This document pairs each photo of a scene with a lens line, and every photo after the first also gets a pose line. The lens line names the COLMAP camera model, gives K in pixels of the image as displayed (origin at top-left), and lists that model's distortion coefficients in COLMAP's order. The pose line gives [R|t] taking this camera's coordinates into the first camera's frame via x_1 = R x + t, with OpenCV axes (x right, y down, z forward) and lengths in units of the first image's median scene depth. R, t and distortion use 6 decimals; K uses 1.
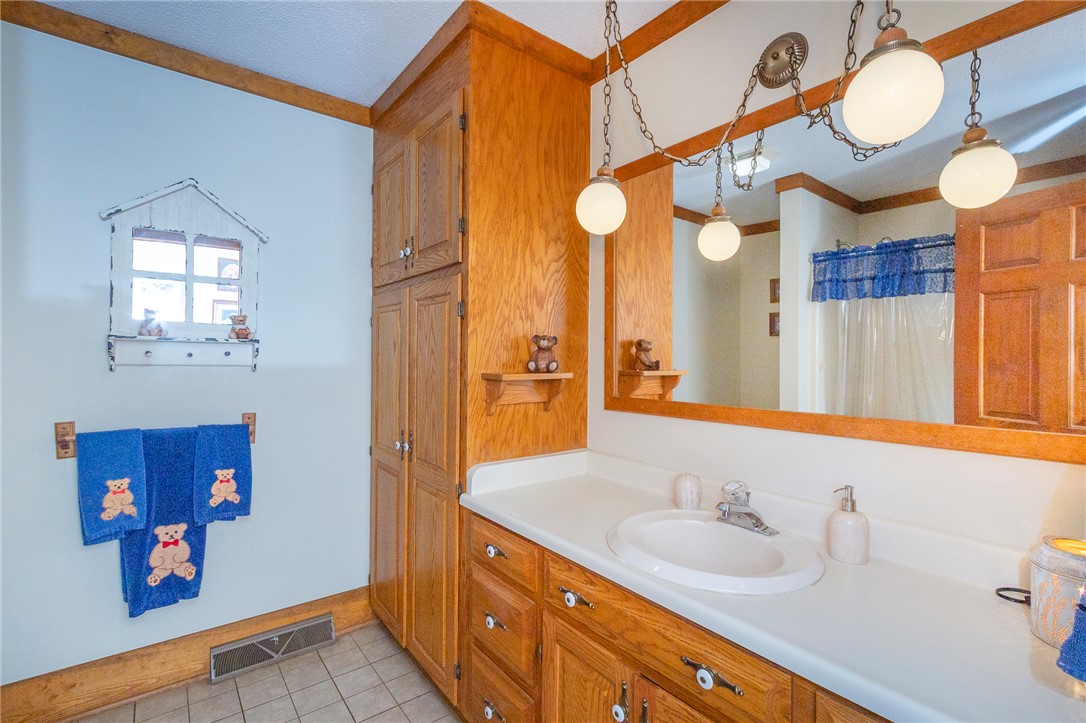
lens RADIAL K [[503.4, 0, 543.0], [0, 503.4, 361.5], [0, 0, 1]] dist [-0.000473, -0.000049]
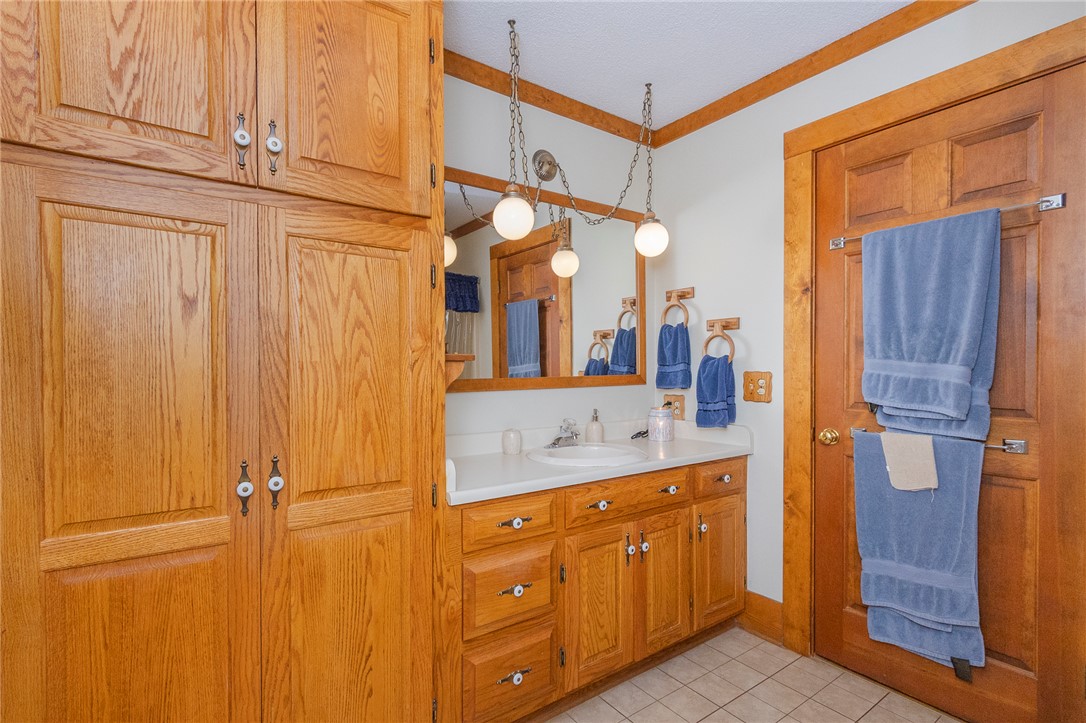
lens RADIAL K [[503.4, 0, 543.0], [0, 503.4, 361.5], [0, 0, 1]] dist [-0.000473, -0.000049]
pose [[0.039378, 0.003152, 0.999219, -1.274472], [0.002026, 0.999993, -0.003234, 0.054874], [-0.999222, 0.002152, 0.039372, 1.008289]]
